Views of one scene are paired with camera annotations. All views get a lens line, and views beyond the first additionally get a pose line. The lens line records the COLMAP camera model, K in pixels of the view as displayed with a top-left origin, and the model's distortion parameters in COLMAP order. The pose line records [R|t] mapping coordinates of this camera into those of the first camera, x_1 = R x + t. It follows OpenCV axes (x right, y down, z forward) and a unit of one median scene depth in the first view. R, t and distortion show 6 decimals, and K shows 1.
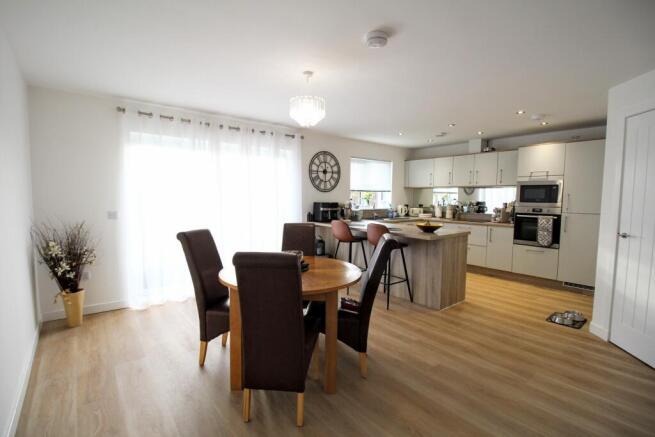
lens RADIAL K [[309.6, 0, 323.7], [0, 309.6, 218.3], [0, 0, 1]] dist [0.000346, -0.000126]
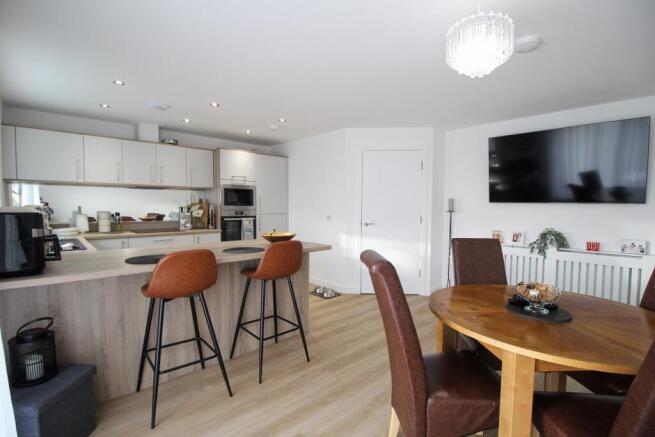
lens RADIAL K [[309.6, 0, 323.7], [0, 309.6, 218.3], [0, 0, 1]] dist [0.000346, -0.000126]
pose [[-0.069640, -0.053154, 0.996155, -0.326650], [0.065257, 0.996198, 0.057718, -0.043441], [-0.995436, 0.069025, -0.065907, 0.688455]]
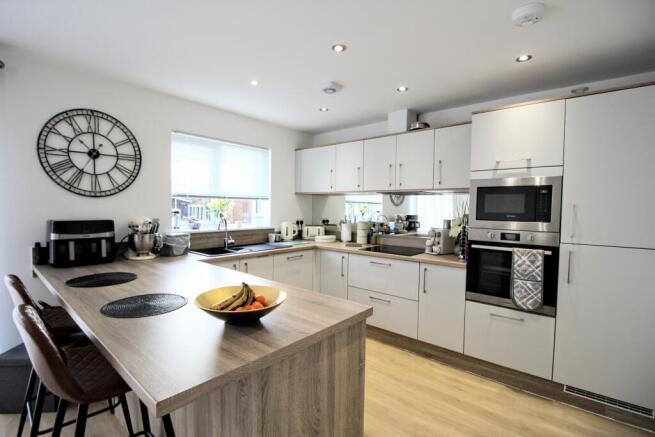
lens RADIAL K [[309.6, 0, 323.7], [0, 309.6, 218.3], [0, 0, 1]] dist [0.000346, -0.000126]
pose [[0.984108, -0.001010, 0.177568, 0.265330], [0.006967, 0.999433, -0.032929, -0.036011], [-0.177434, 0.033643, 0.983557, 0.489391]]
